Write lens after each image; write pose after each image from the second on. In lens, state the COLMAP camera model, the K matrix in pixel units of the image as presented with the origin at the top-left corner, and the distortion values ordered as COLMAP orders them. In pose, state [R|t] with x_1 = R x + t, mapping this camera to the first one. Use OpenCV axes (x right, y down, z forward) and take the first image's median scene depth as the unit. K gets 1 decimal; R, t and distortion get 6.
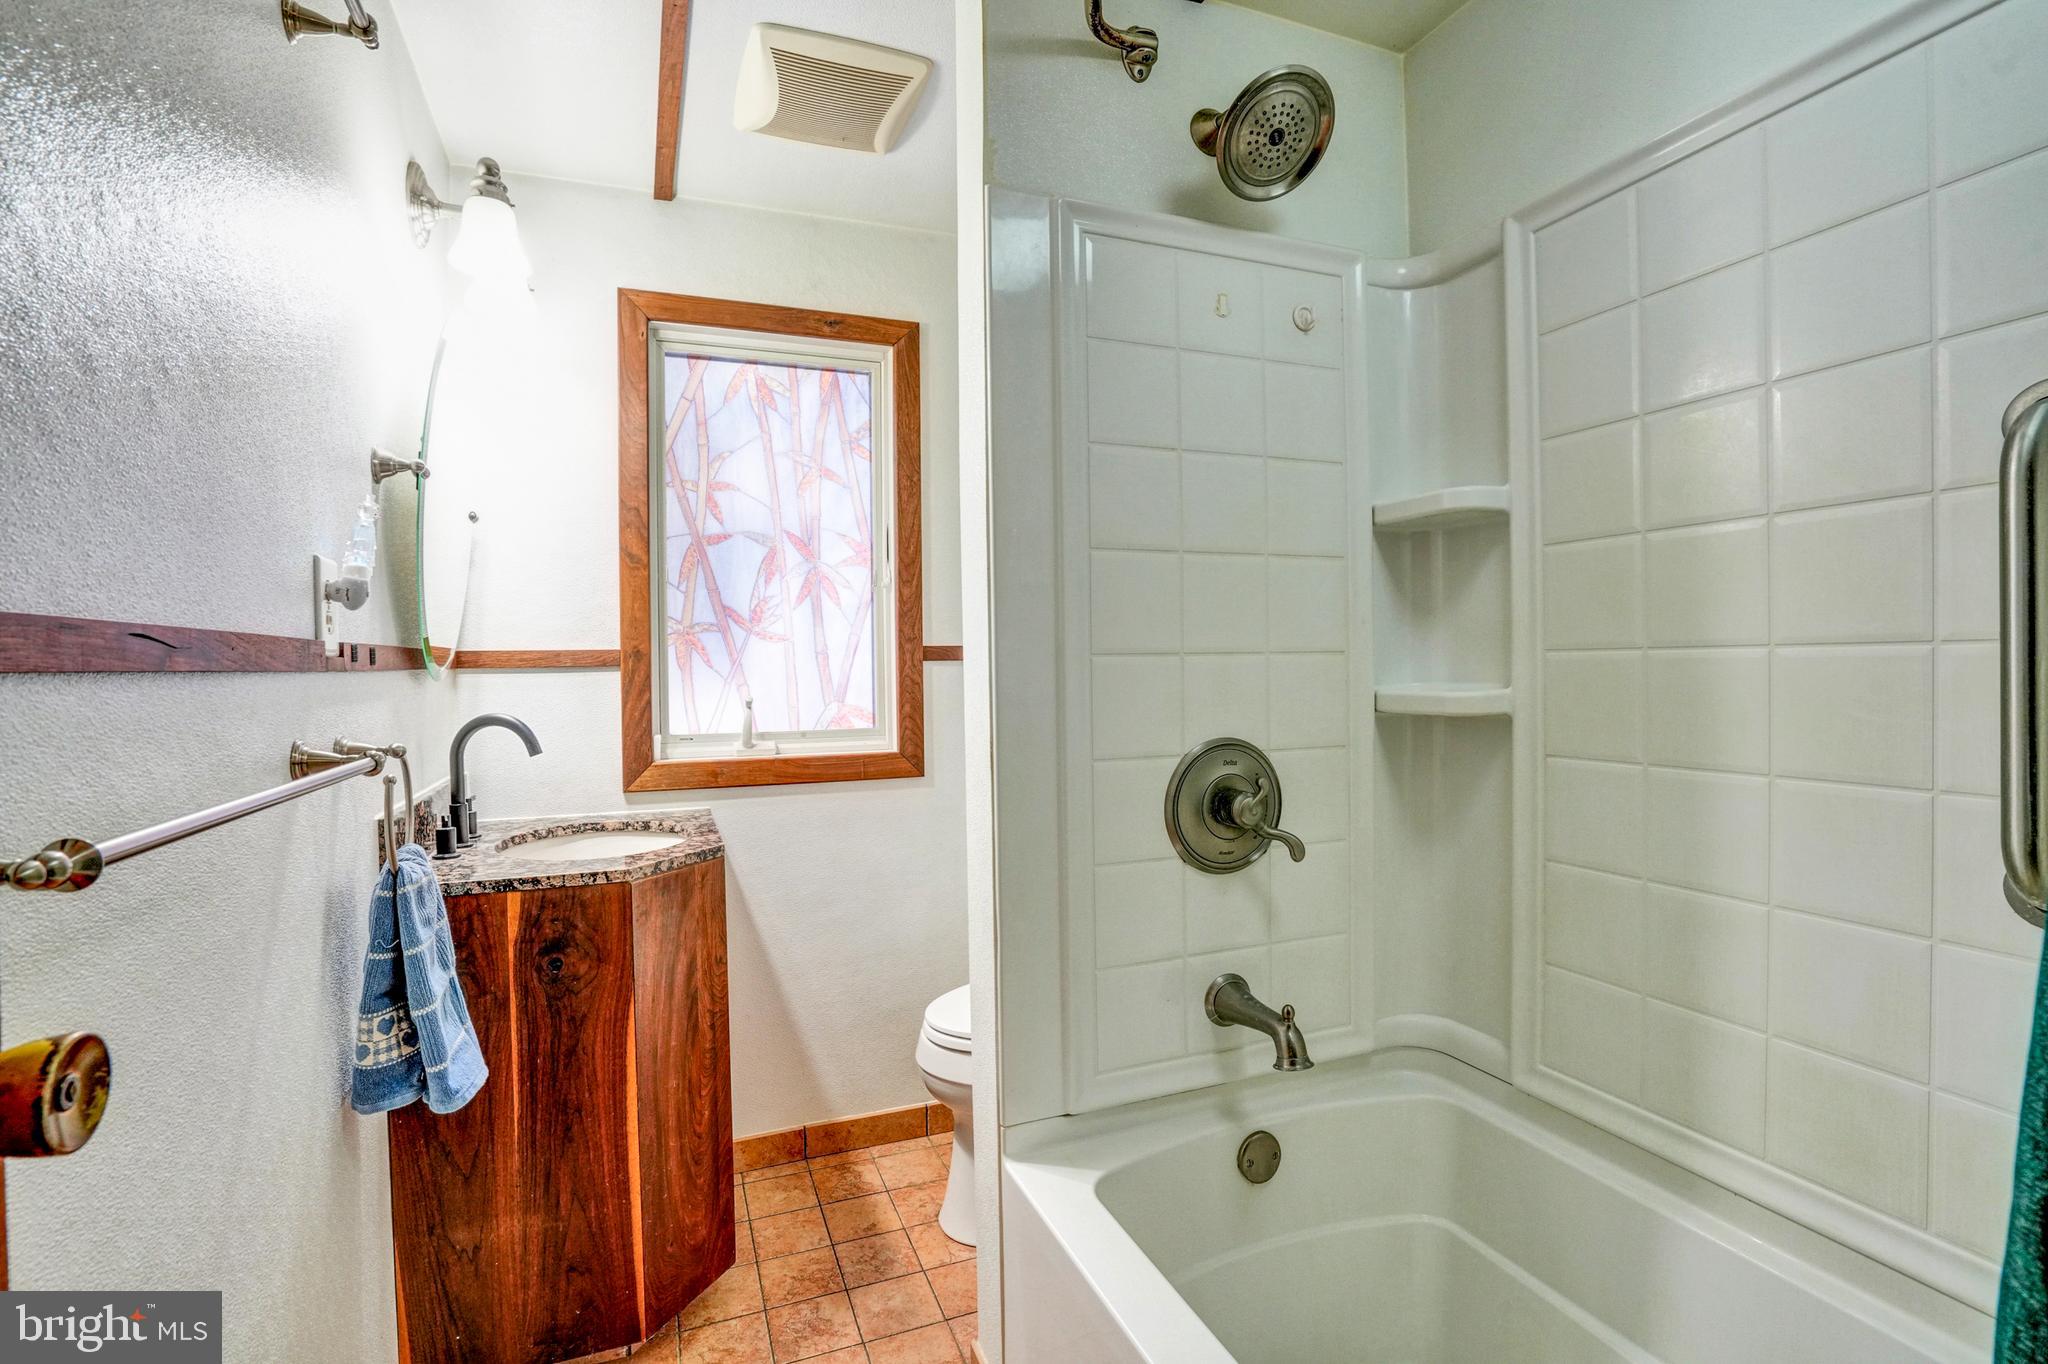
lens RADIAL K [[948.7, 0, 1022.2], [0, 948.7, 679.0], [0, 0, 1]] dist [-0.005829, 0.001106]
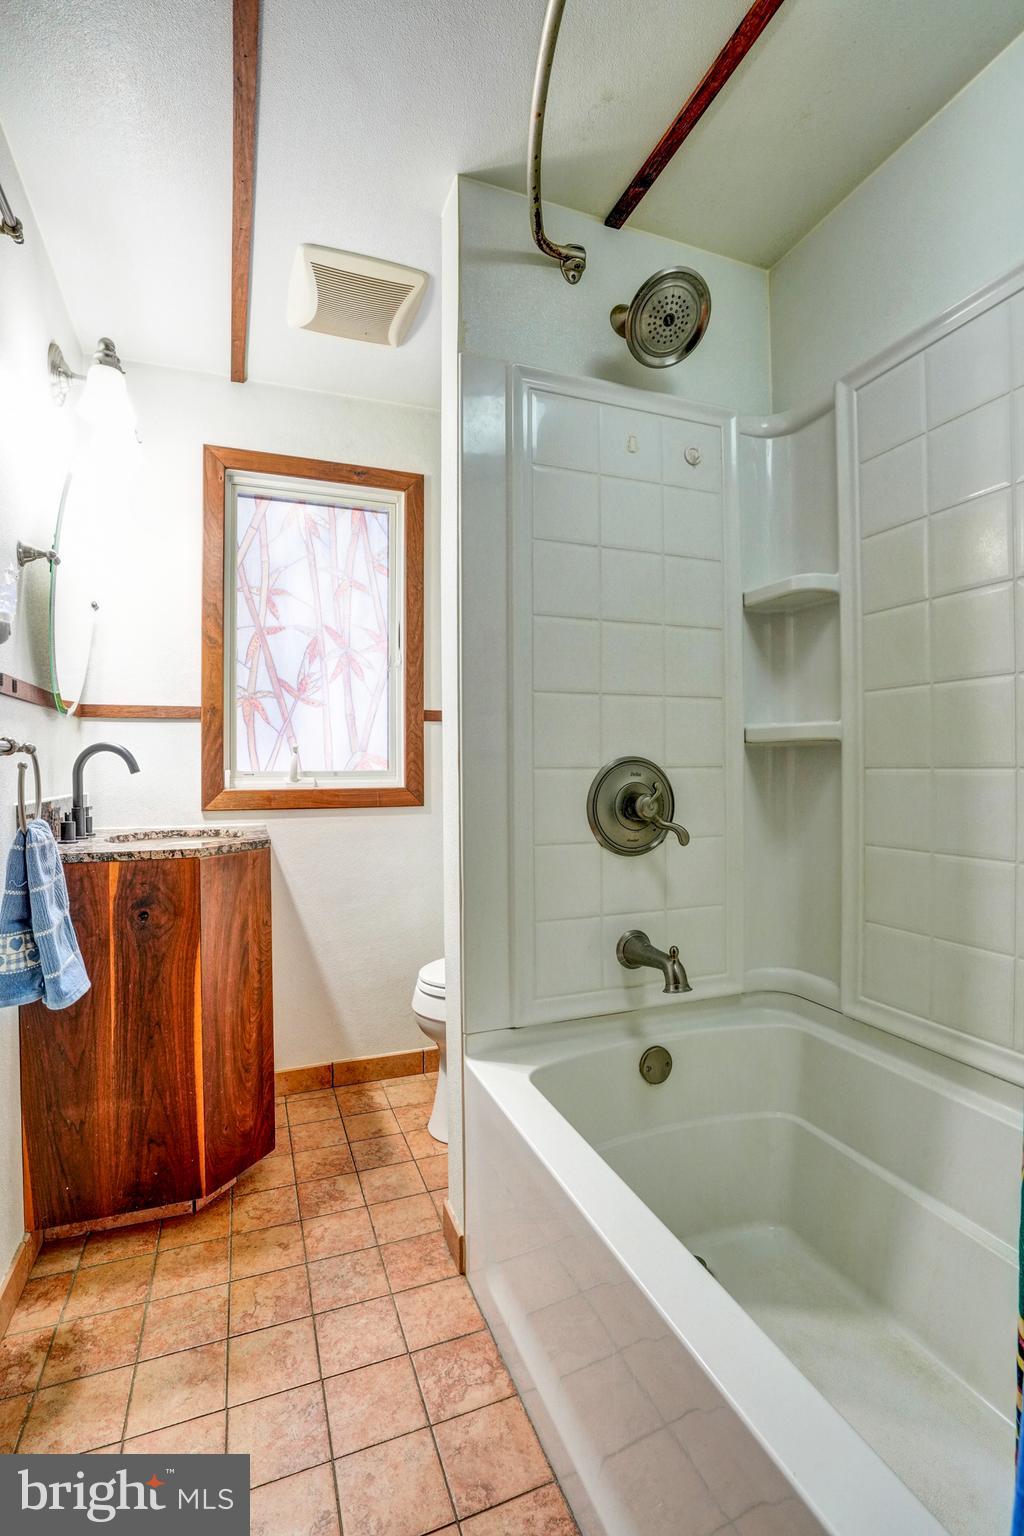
lens RADIAL K [[711.5, 0, 512.3], [0, 711.5, 764.2], [0, 0, 1]] dist [-0.005829, 0.001106]
pose [[0.999929, 0.008510, -0.008336, 0.048350], [-0.008650, 0.999820, -0.016901, 0.090868], [0.008191, 0.016972, 0.999822, -0.030349]]
